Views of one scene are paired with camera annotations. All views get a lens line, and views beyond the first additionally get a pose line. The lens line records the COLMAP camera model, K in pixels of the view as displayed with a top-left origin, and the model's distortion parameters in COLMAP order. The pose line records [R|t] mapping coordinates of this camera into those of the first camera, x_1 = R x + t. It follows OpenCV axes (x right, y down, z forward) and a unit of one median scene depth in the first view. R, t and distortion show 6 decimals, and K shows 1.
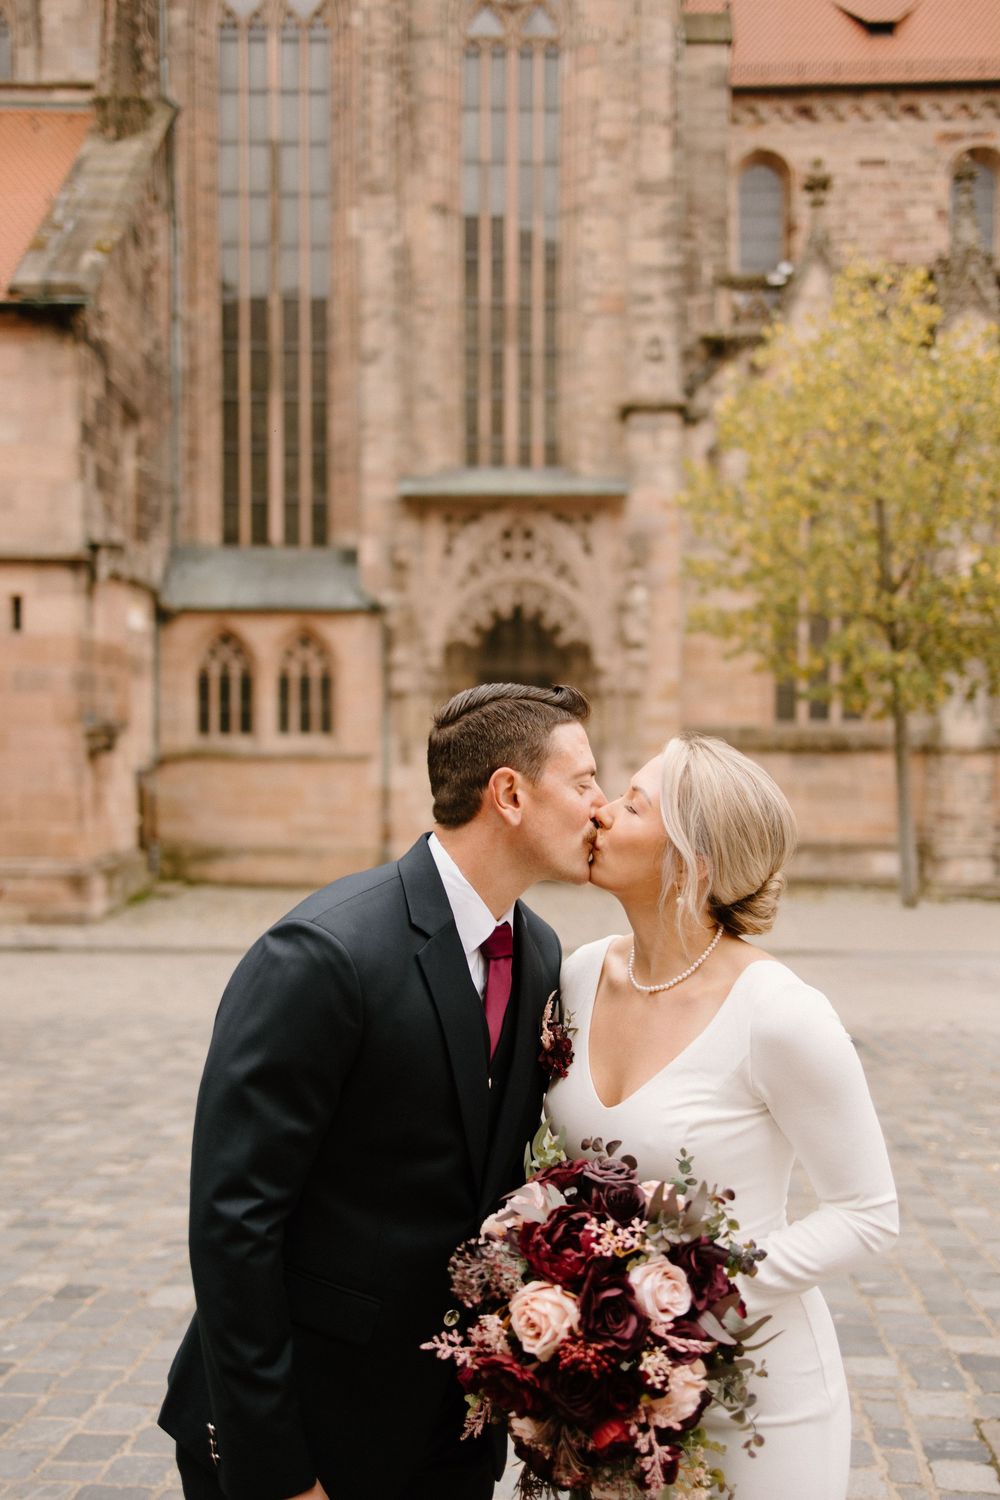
lens RADIAL K [[1516.2, 0, 495.4], [0, 1516.2, 753.6], [0, 0, 1]] dist [0.007099, -0.001632]
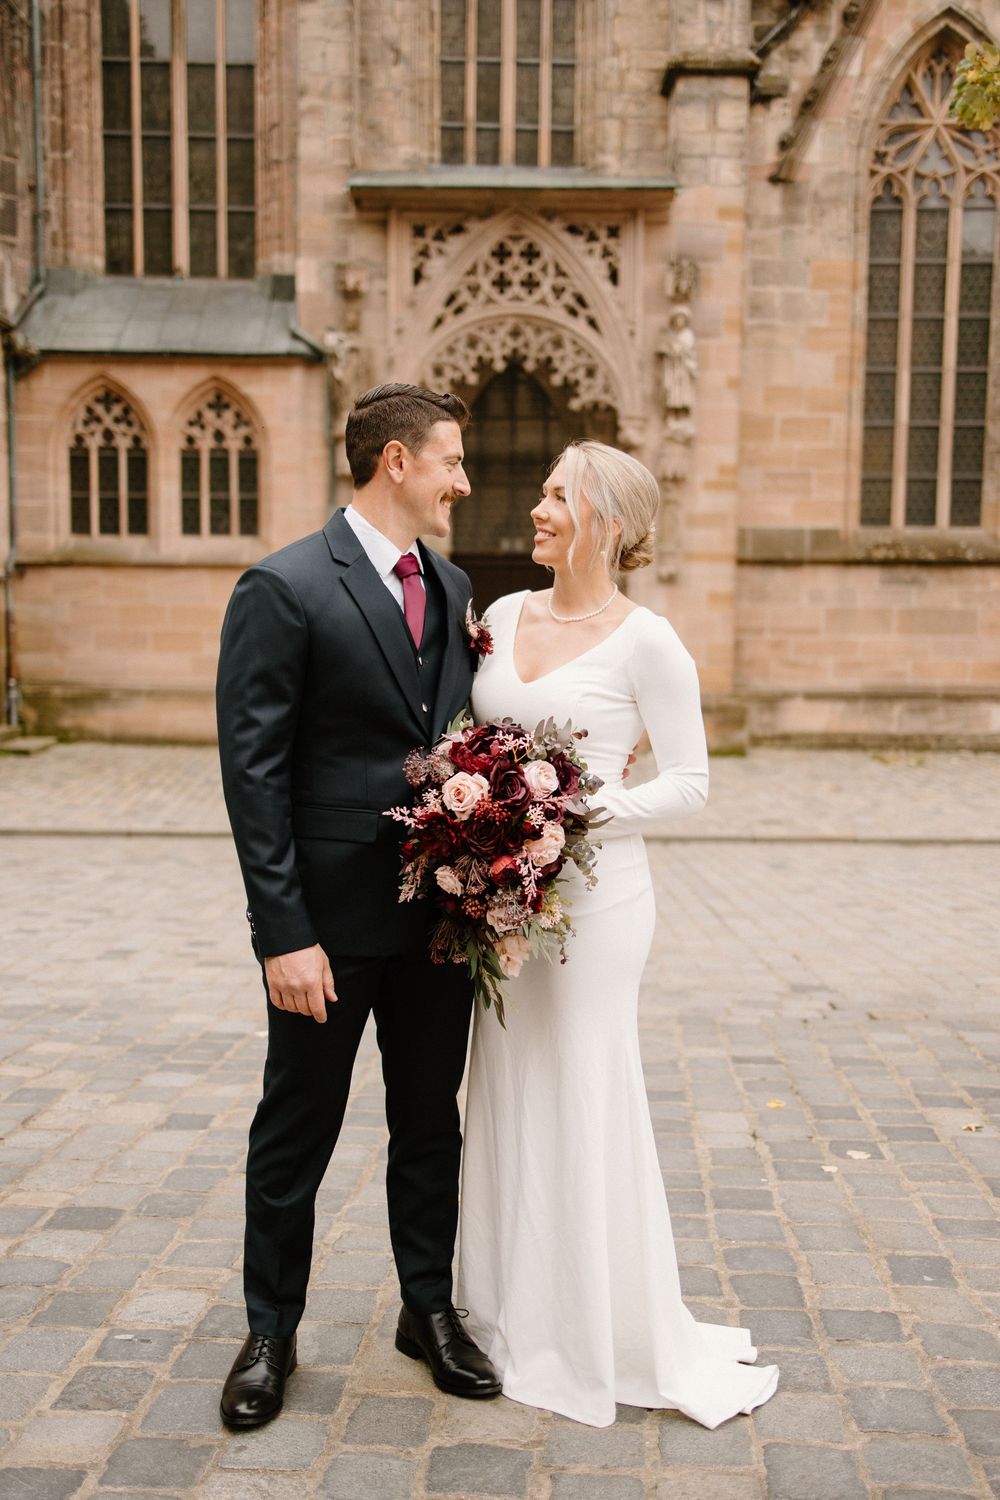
lens RADIAL K [[1516.2, 0, 495.4], [0, 1516.2, 753.6], [0, 0, 1]] dist [0.007099, -0.001632]
pose [[0.999877, 0.008317, 0.013263, -0.002546], [-0.009482, 0.995868, 0.090321, 0.025440], [-0.012457, -0.090436, 0.995824, 0.265934]]
